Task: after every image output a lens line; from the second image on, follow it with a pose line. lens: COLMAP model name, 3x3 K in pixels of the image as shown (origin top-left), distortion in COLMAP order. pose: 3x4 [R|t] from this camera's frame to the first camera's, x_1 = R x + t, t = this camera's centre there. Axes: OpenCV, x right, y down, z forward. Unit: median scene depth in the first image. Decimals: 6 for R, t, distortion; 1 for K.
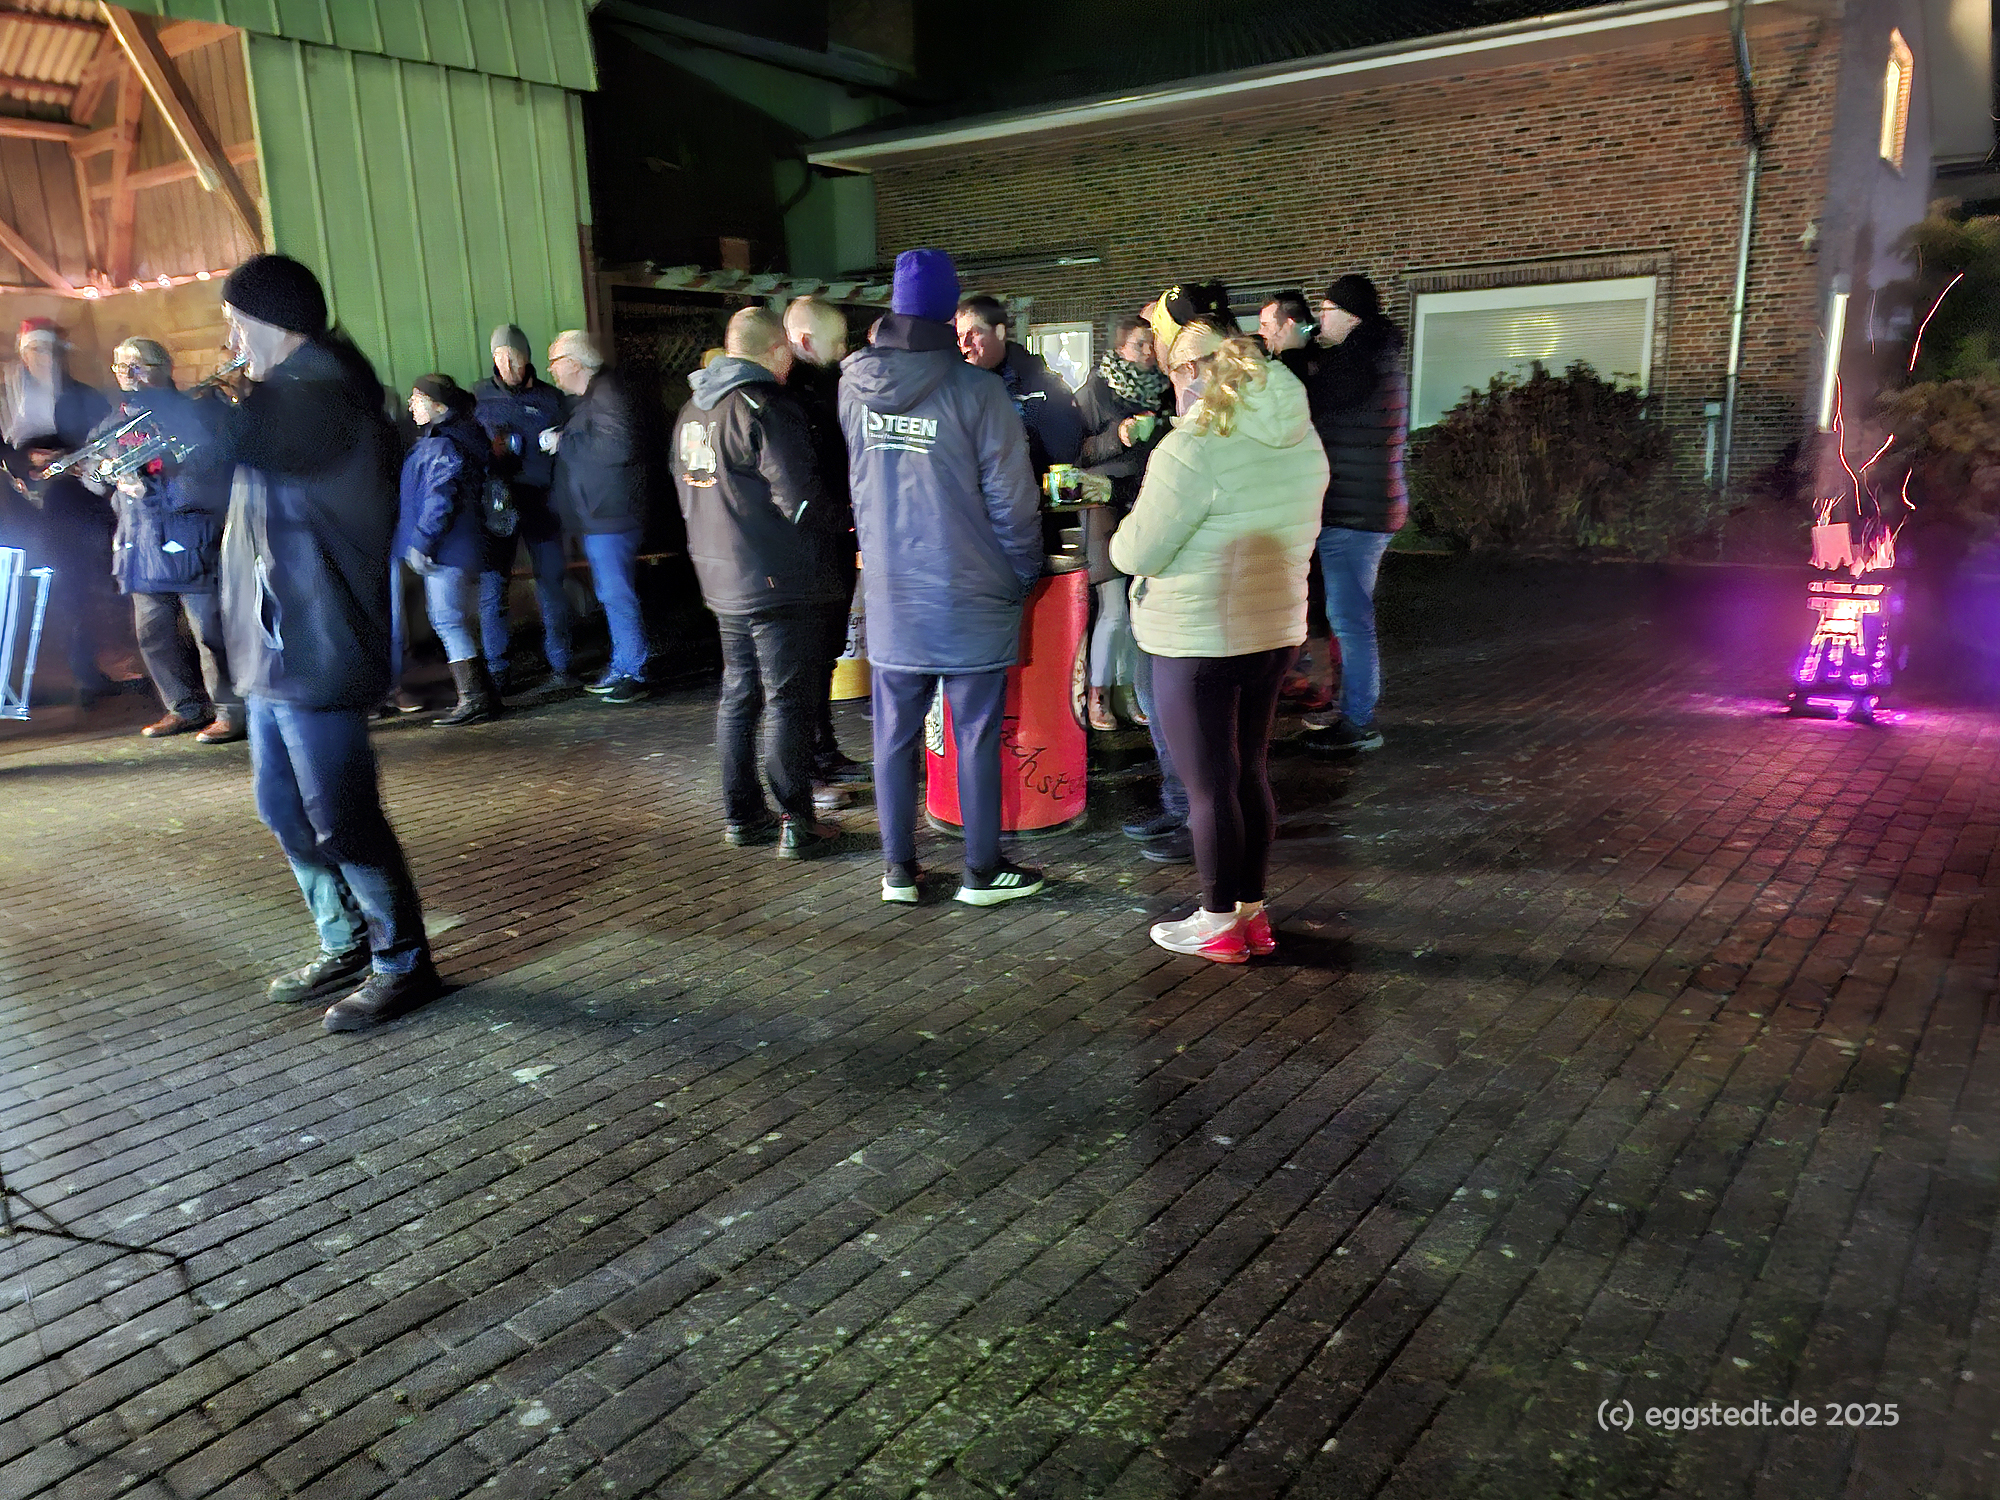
lens RADIAL K [[1414.2, 0, 995.2], [0, 1414.2, 760.7], [0, 0, 1]] dist [0.050977, -0.052207]
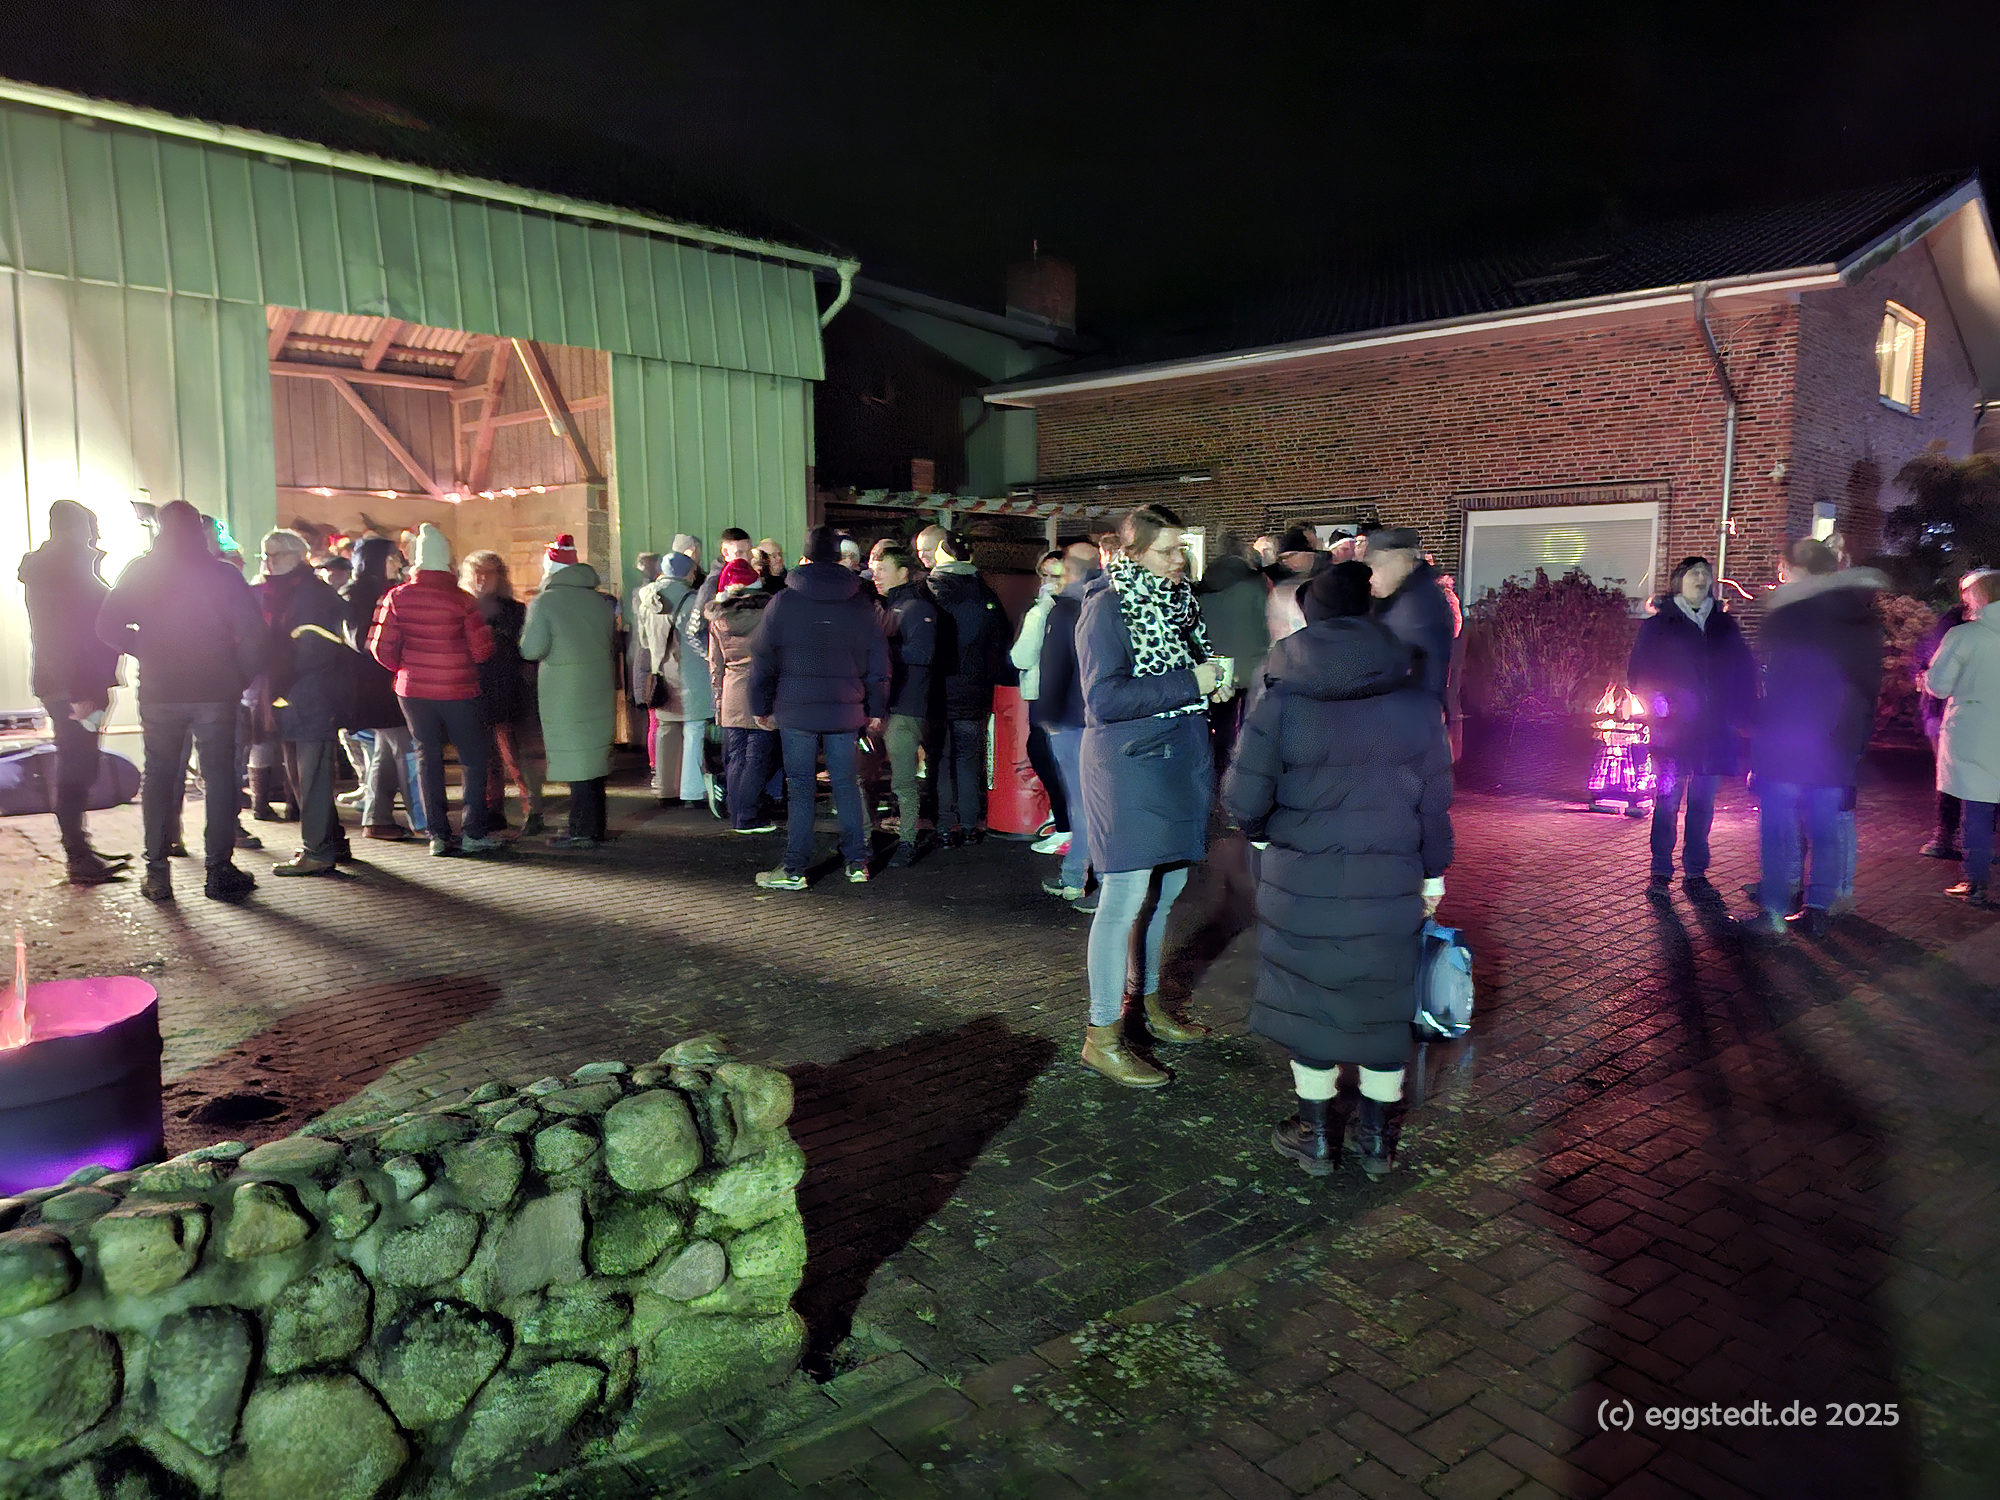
lens RADIAL K [[1414.2, 0, 992.0], [0, 1414.2, 772.6], [0, 0, 1]] dist [0.050977, -0.052207]
pose [[0.990692, 0.039220, -0.130351, 0.072132], [-0.054157, 0.992107, -0.113093, 0.065716], [0.124887, 0.119099, 0.984997, -0.269376]]
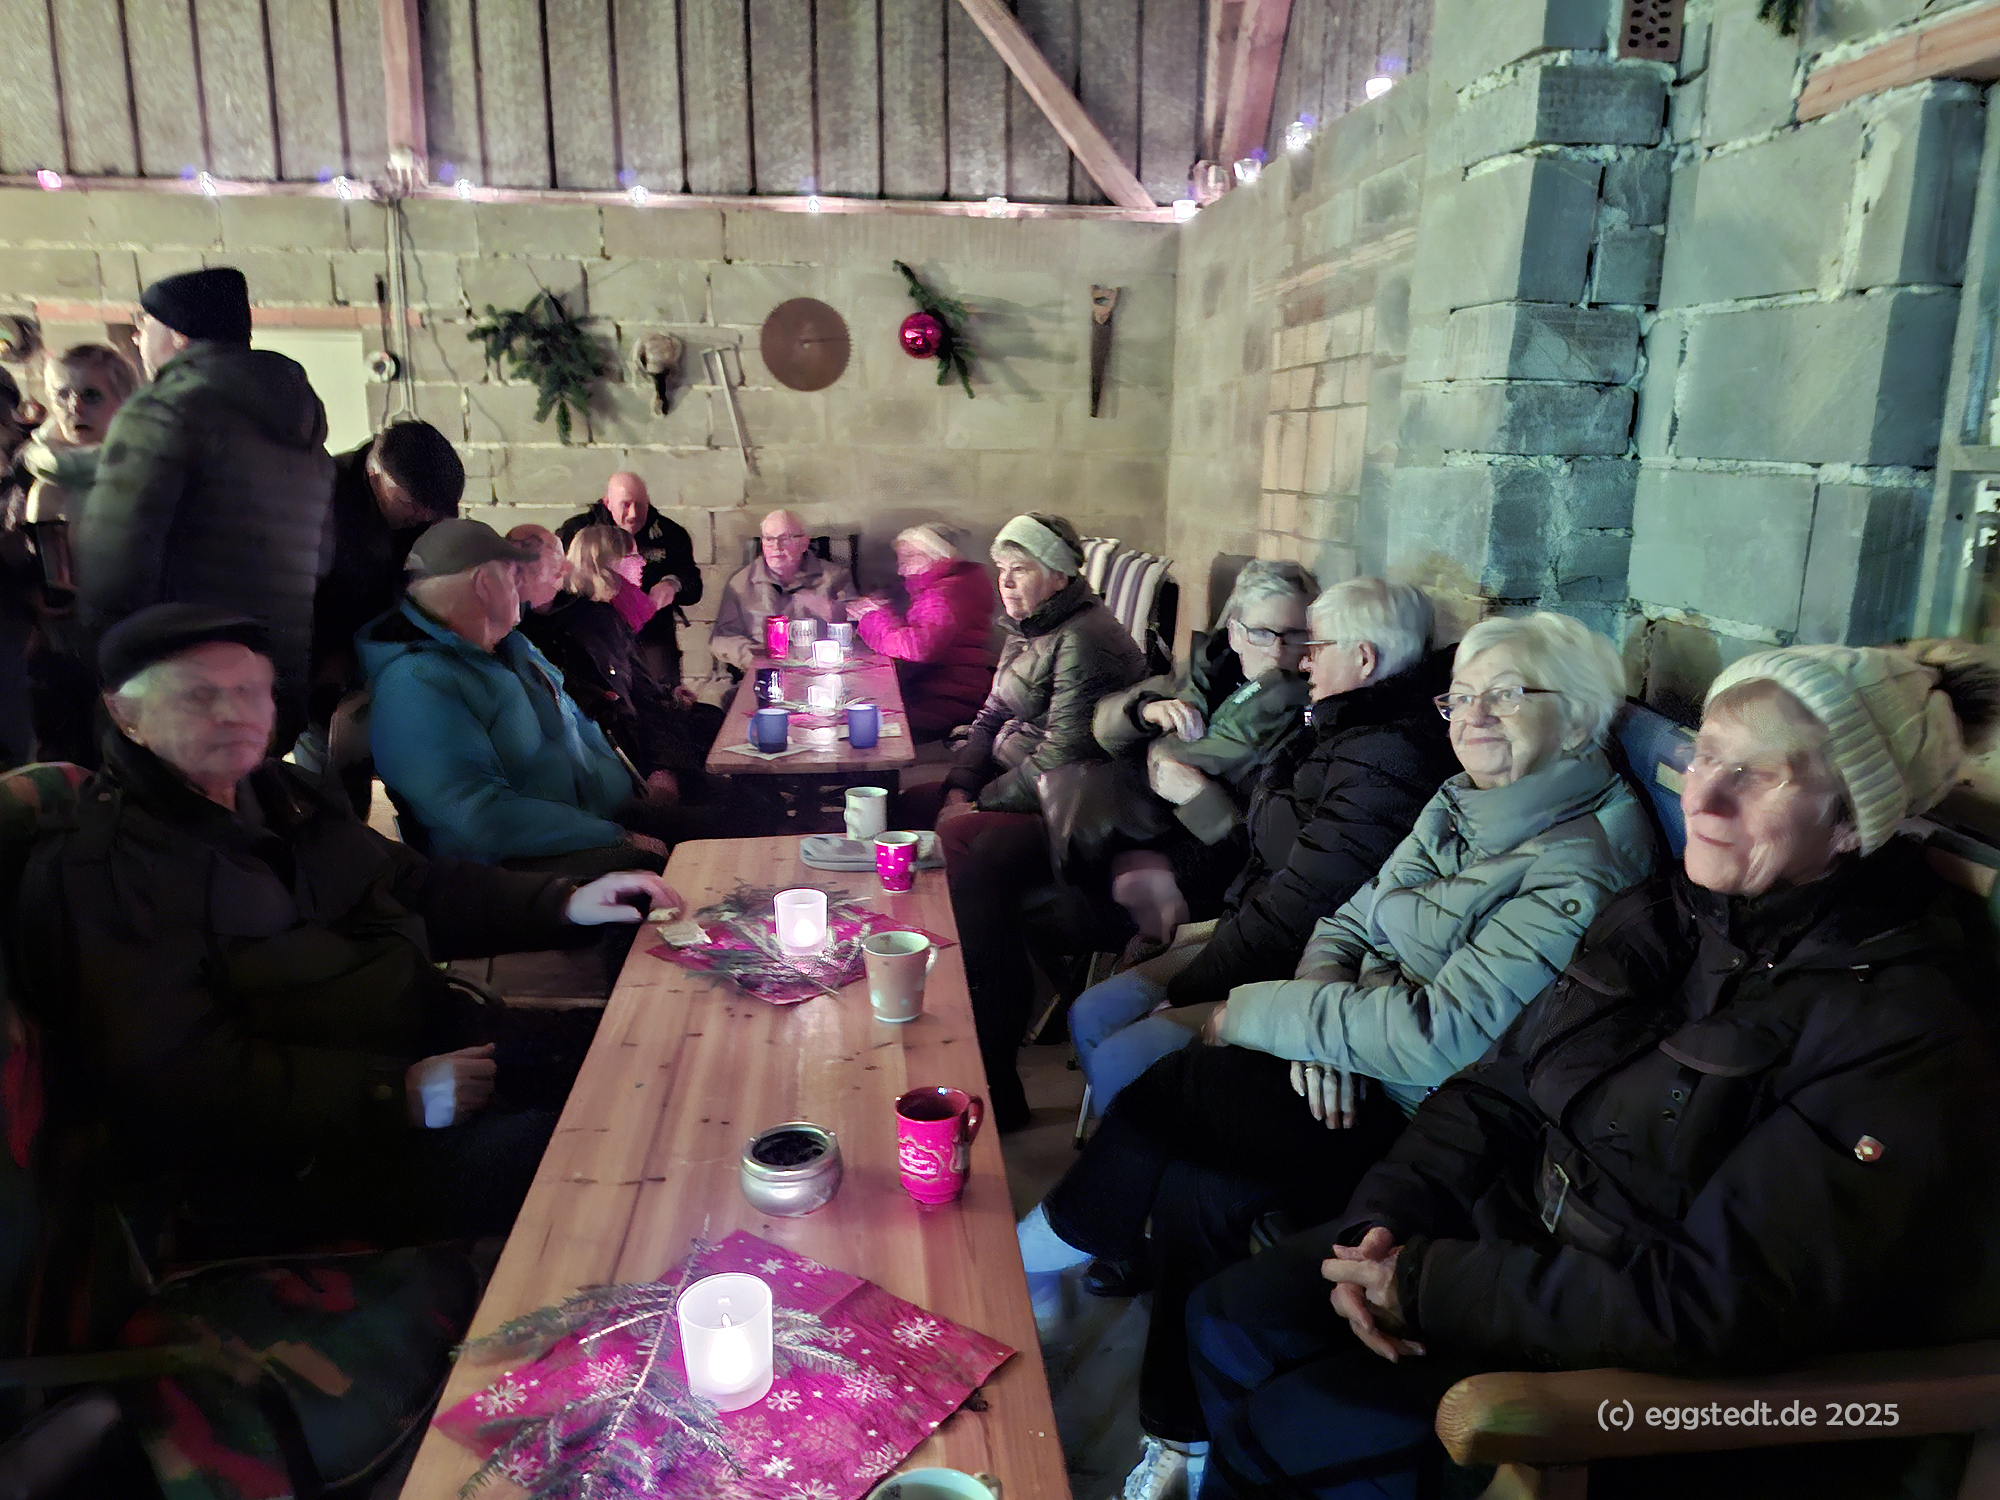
lens RADIAL K [[1414.2, 0, 981.6], [0, 1414.2, 748.0], [0, 0, 1]] dist [0.050977, -0.052207]
pose [[0.686786, 0.184292, -0.703108, -0.344582], [-0.199140, 0.978018, 0.061832, -0.185273], [0.699048, 0.097551, 0.708390, 0.691947]]
